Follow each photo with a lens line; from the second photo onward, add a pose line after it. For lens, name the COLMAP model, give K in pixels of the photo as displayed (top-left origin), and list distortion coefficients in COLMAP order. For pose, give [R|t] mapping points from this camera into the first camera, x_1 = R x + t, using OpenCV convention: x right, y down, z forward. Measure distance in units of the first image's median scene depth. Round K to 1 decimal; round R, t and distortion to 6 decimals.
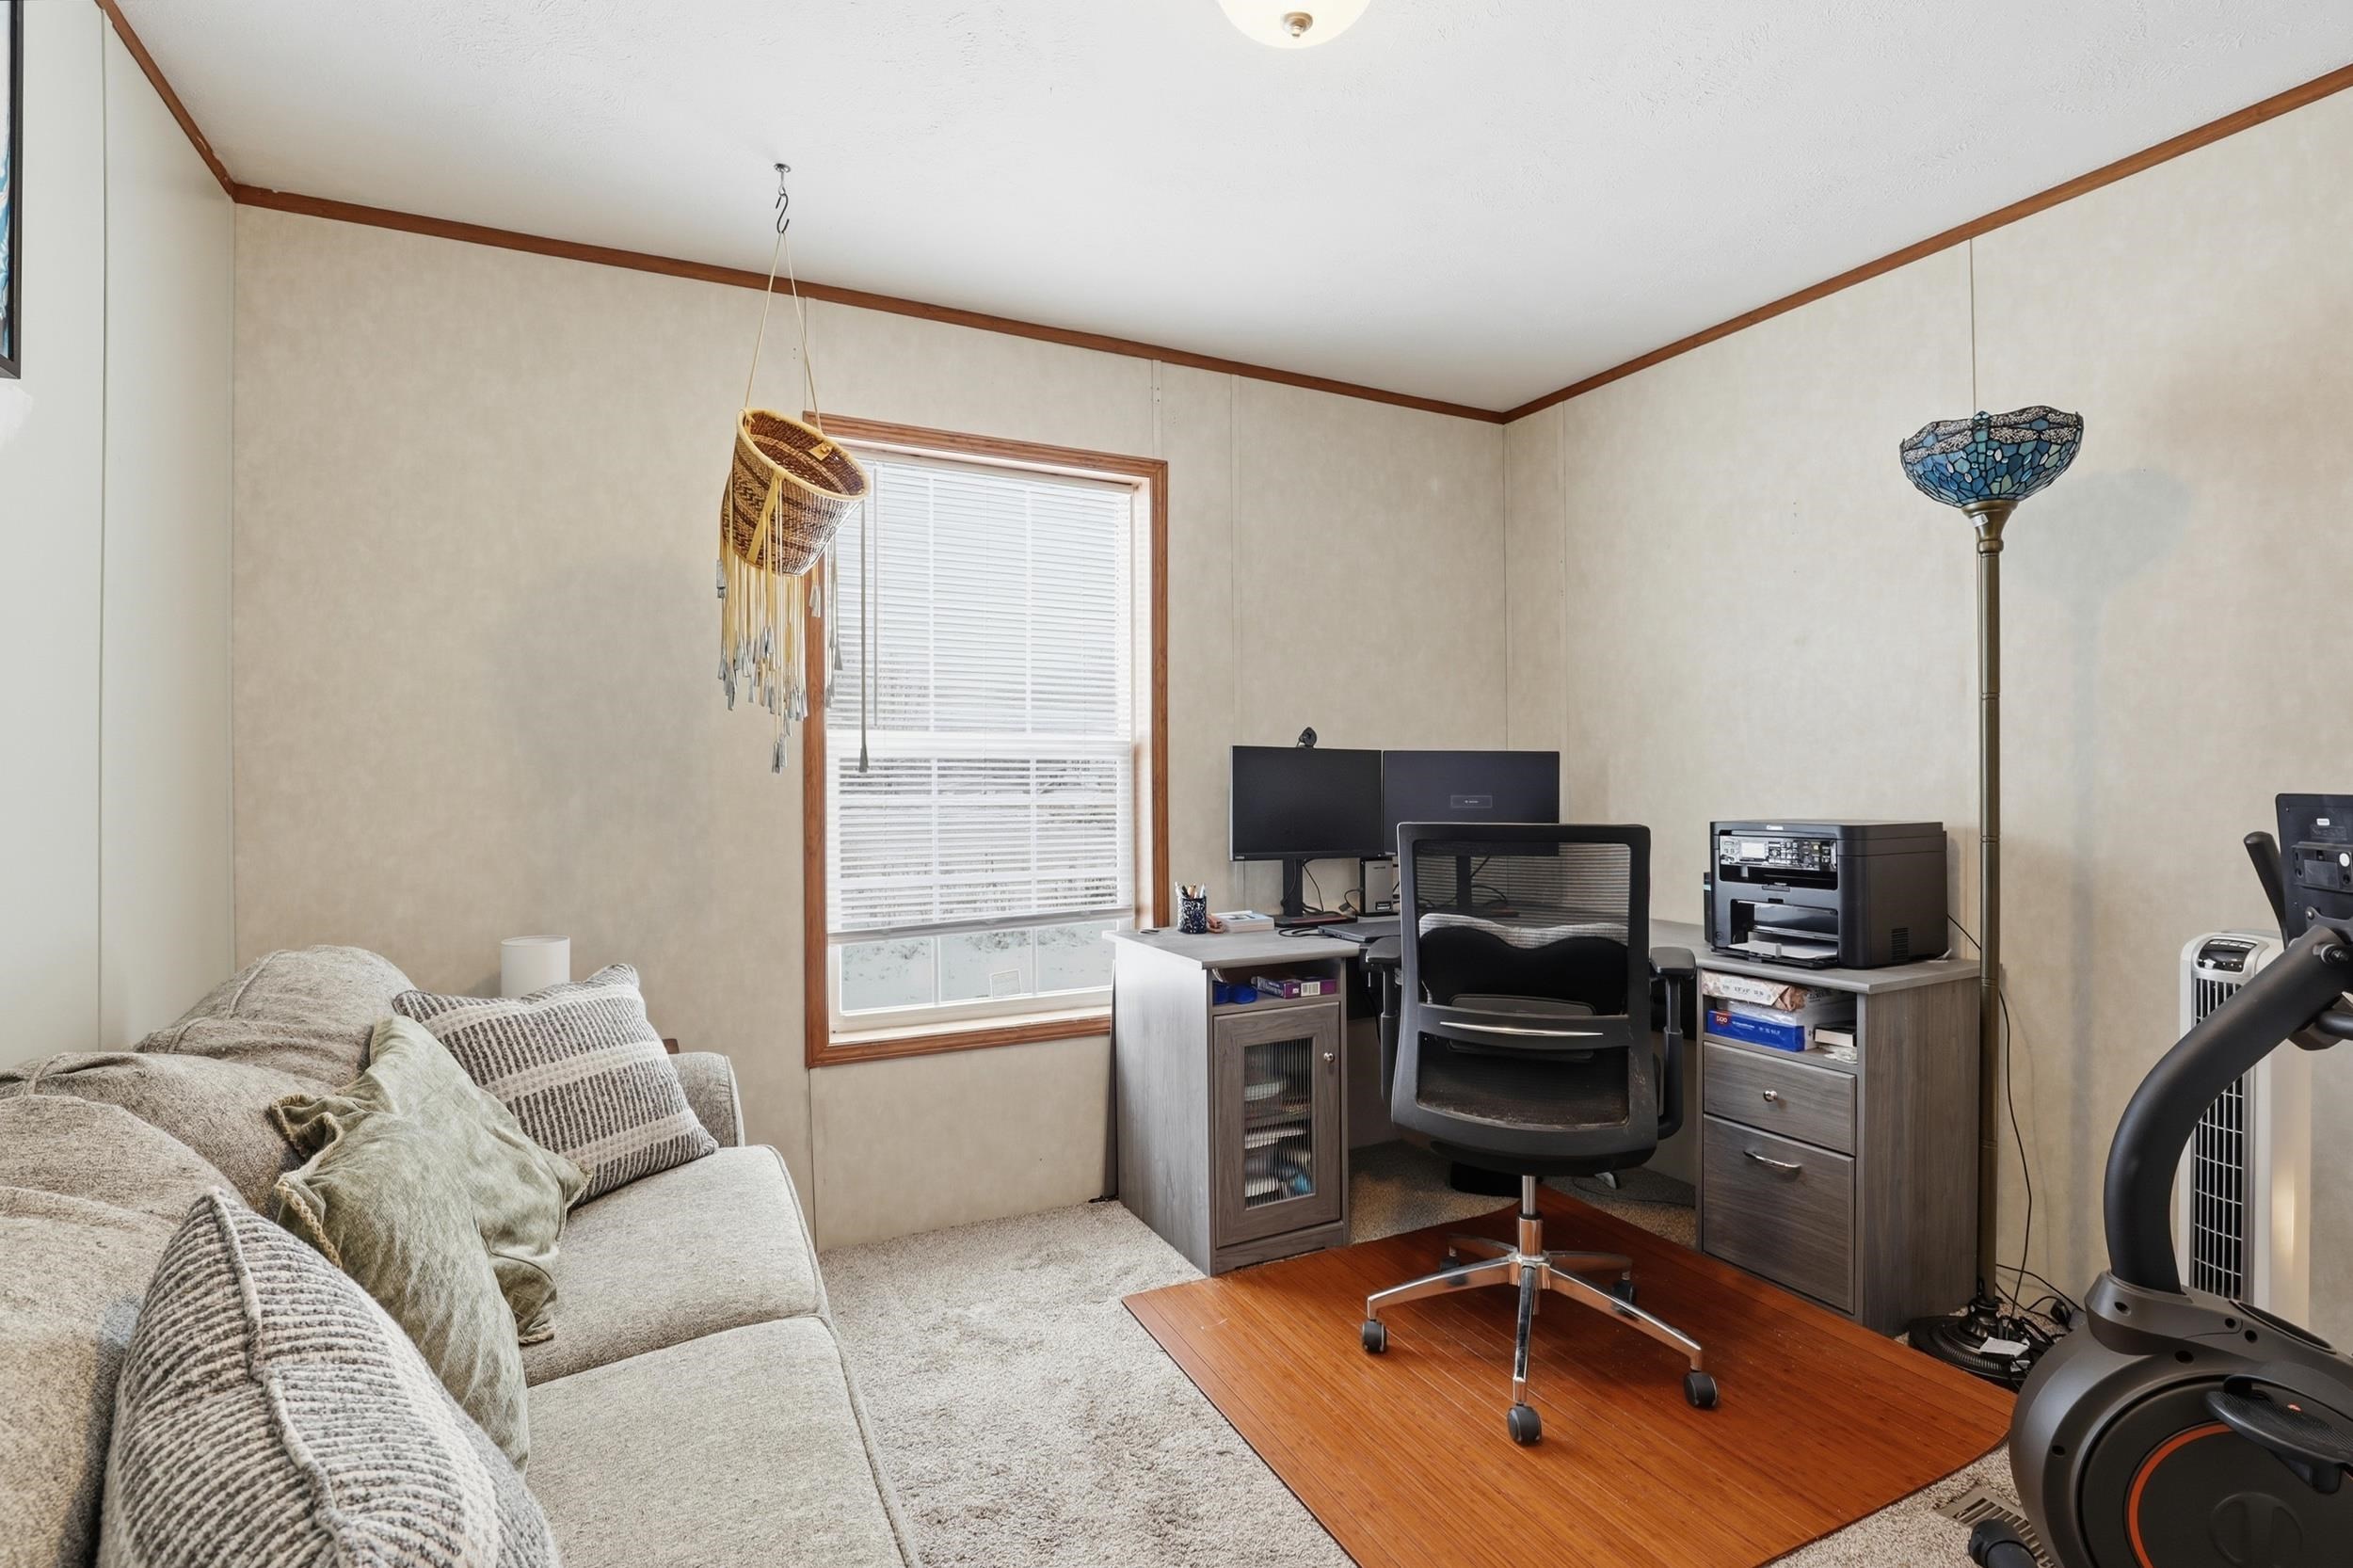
lens RADIAL K [[1028.8, 0, 1161.6], [0, 1028.8, 784.0], [0, 0, 1]] dist [-0.030448, 0.003697]
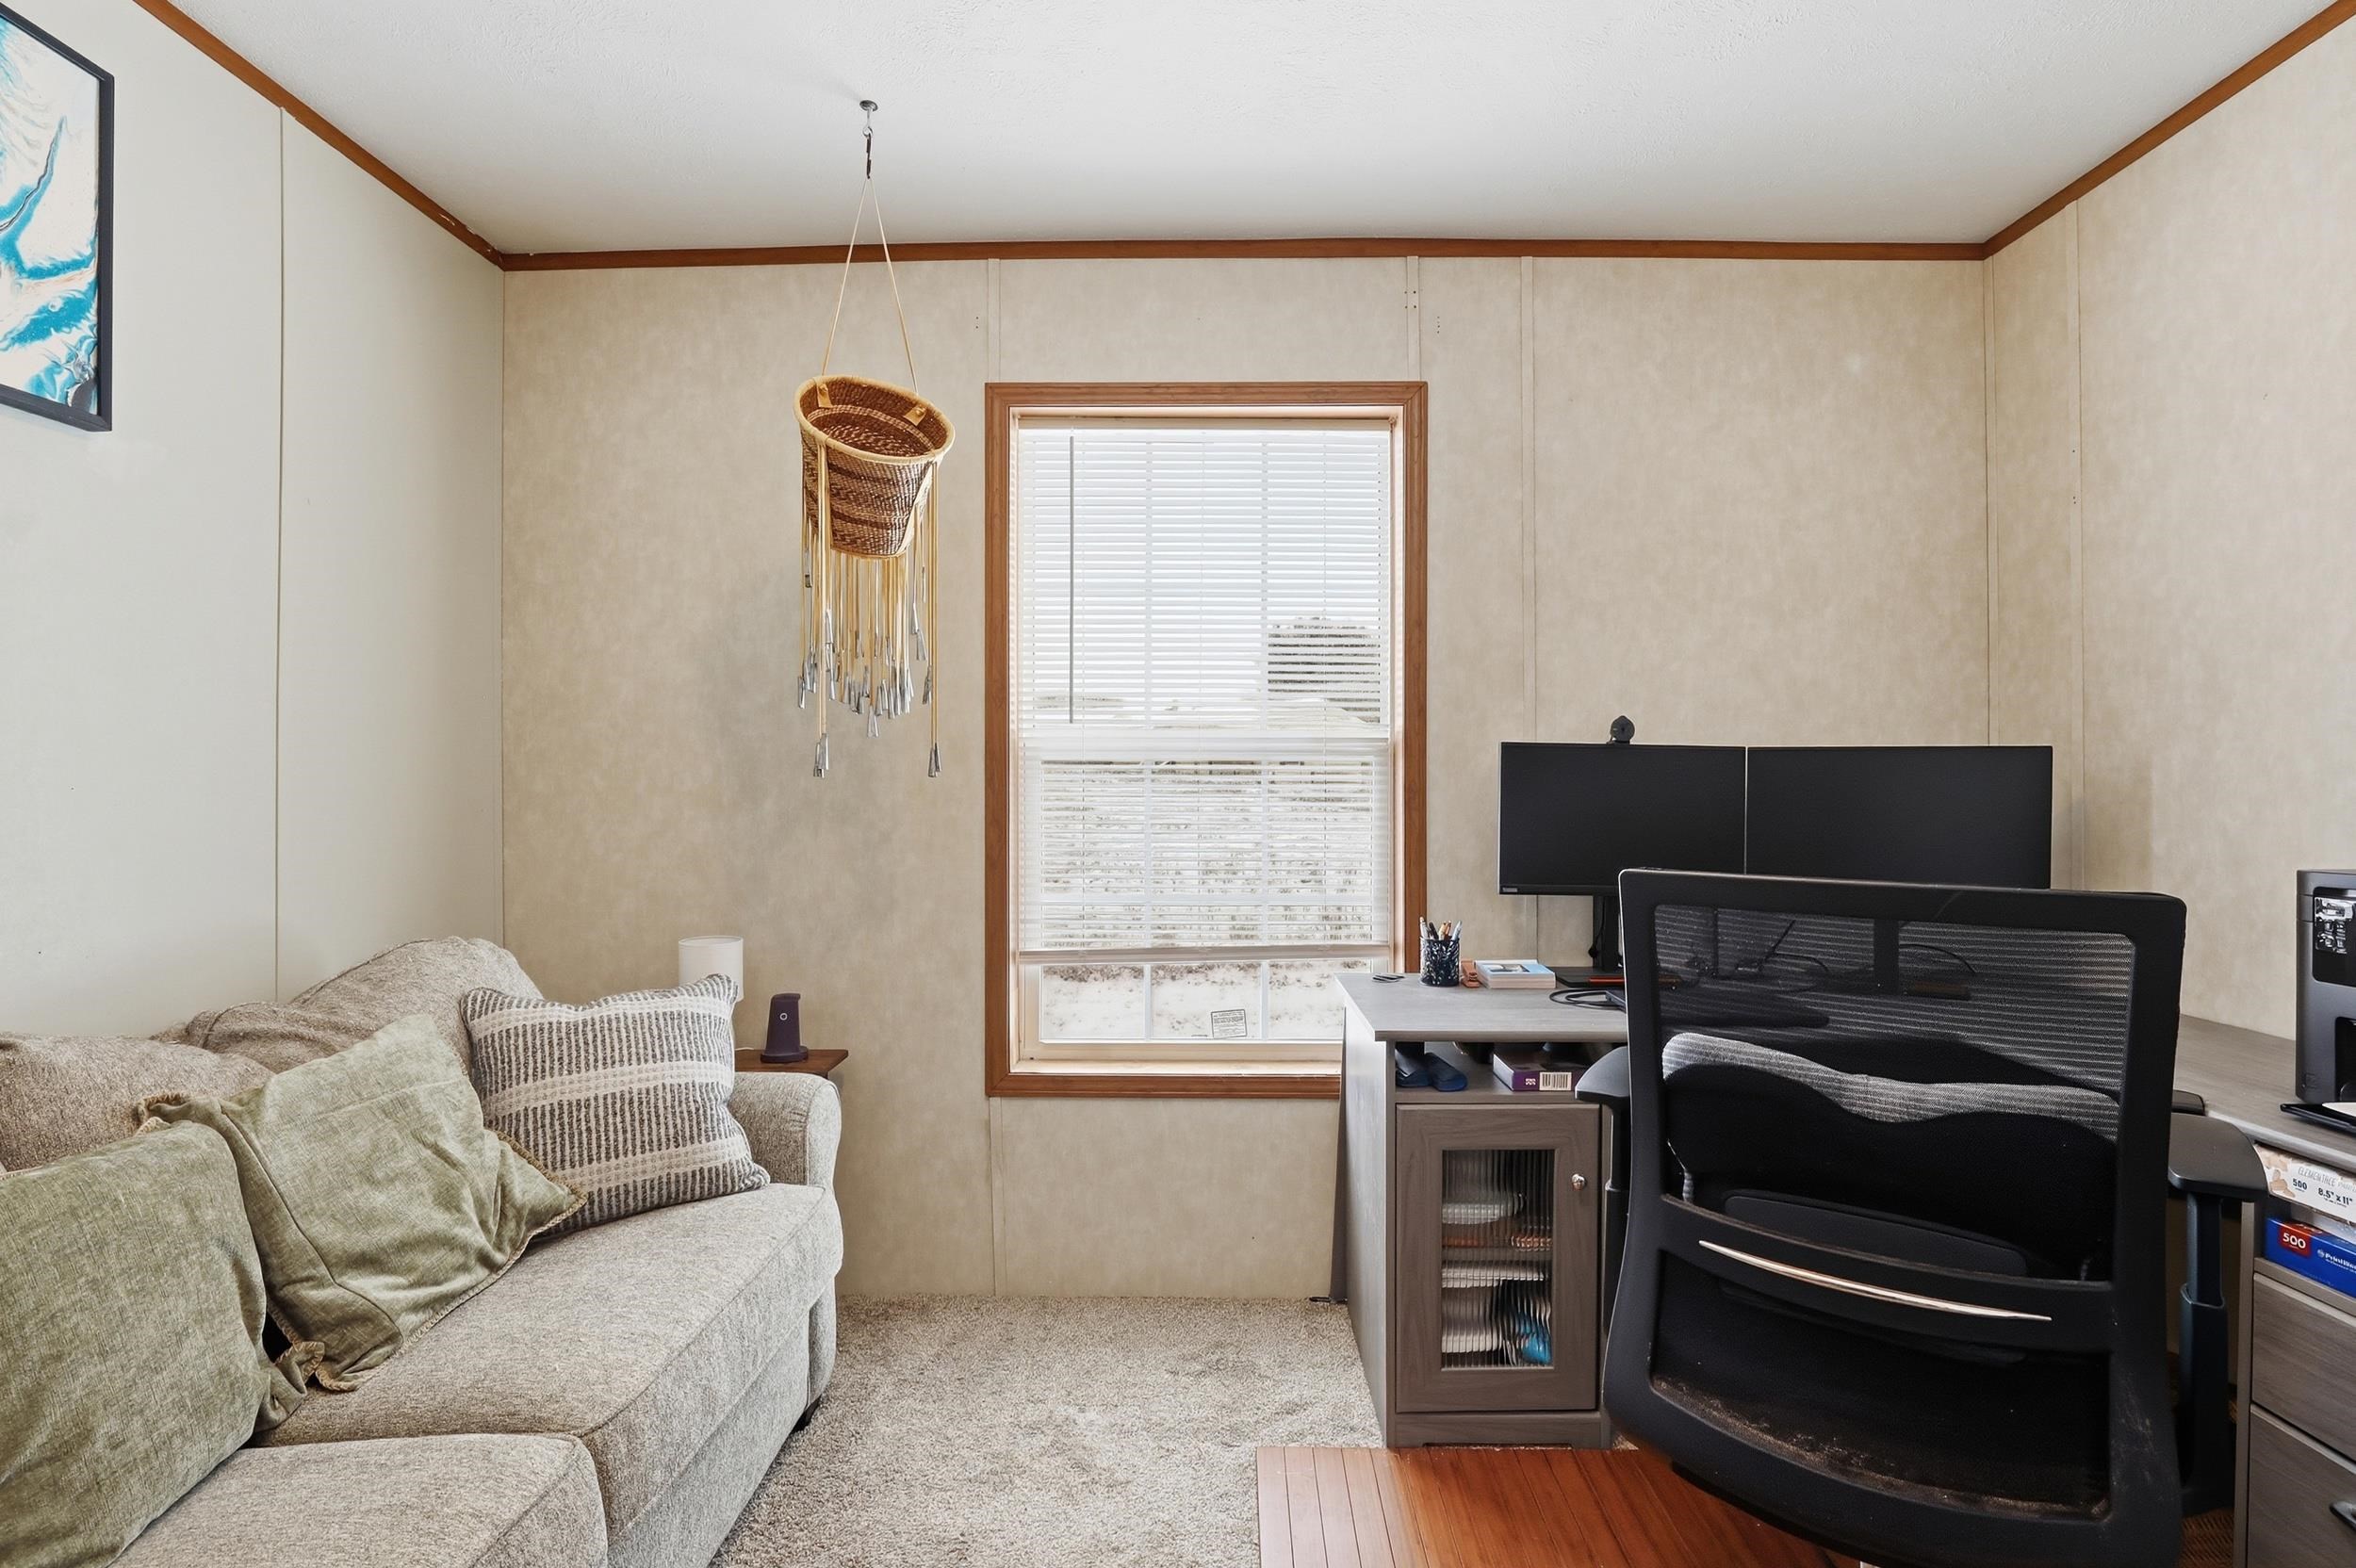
lens RADIAL K [[1030.1, 0, 1226.9], [0, 1030.1, 792.1], [0, 0, 1]] dist [-0.030448, 0.003697]
pose [[0.899977, 0.009693, -0.435829, 0.301685], [-0.007407, 0.999948, 0.006945, -0.005677], [0.435874, -0.003022, 0.900003, 0.315479]]
